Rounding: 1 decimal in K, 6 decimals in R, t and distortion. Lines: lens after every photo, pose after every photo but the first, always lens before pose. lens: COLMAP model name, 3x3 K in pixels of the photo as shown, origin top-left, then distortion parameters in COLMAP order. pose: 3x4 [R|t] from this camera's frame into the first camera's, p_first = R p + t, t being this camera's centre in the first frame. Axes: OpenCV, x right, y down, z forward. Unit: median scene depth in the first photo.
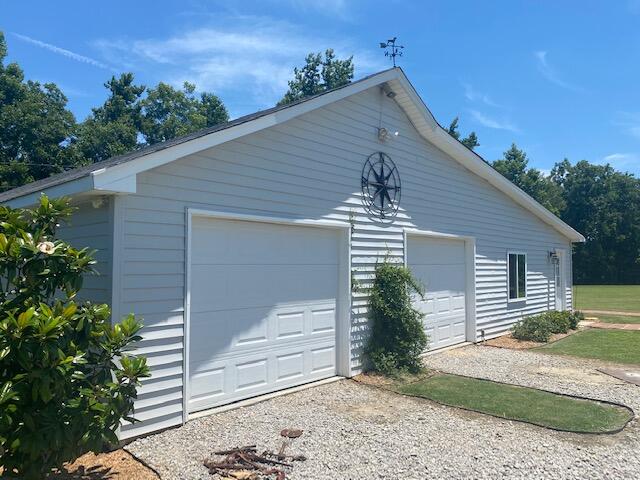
lens RADIAL K [[484.4, 0, 320.0], [0, 484.4, 240.0], [0, 0, 1]] dist [0.009837, 0.000364]
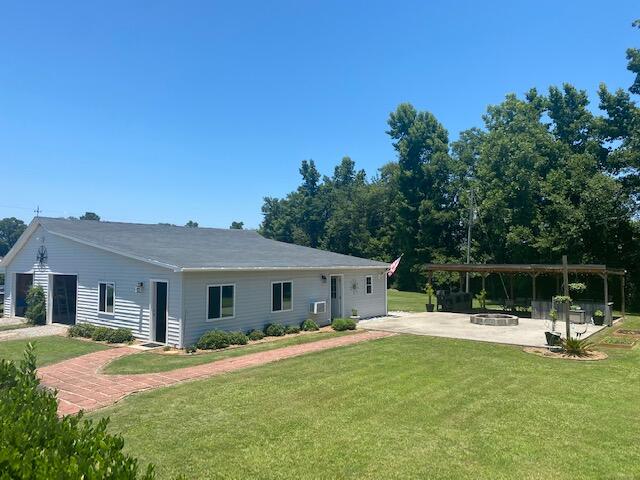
lens RADIAL K [[484.4, 0, 320.0], [0, 484.4, 240.0], [0, 0, 1]] dist [0.009837, 0.000364]
pose [[0.062191, -0.048813, -0.996870, 3.064171], [0.046425, 0.997864, -0.045966, -0.008782], [0.996984, -0.043421, 0.064324, 2.440547]]
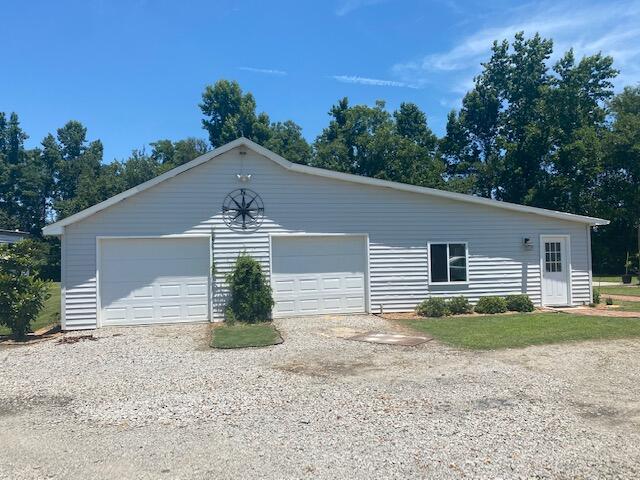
lens RADIAL K [[484.4, 0, 320.0], [0, 484.4, 240.0], [0, 0, 1]] dist [0.009837, 0.000364]
pose [[0.828269, -0.043376, -0.558650, 1.242621], [0.052383, 0.998627, 0.000126, 0.005519], [0.557877, -0.029368, 0.829404, -0.208023]]
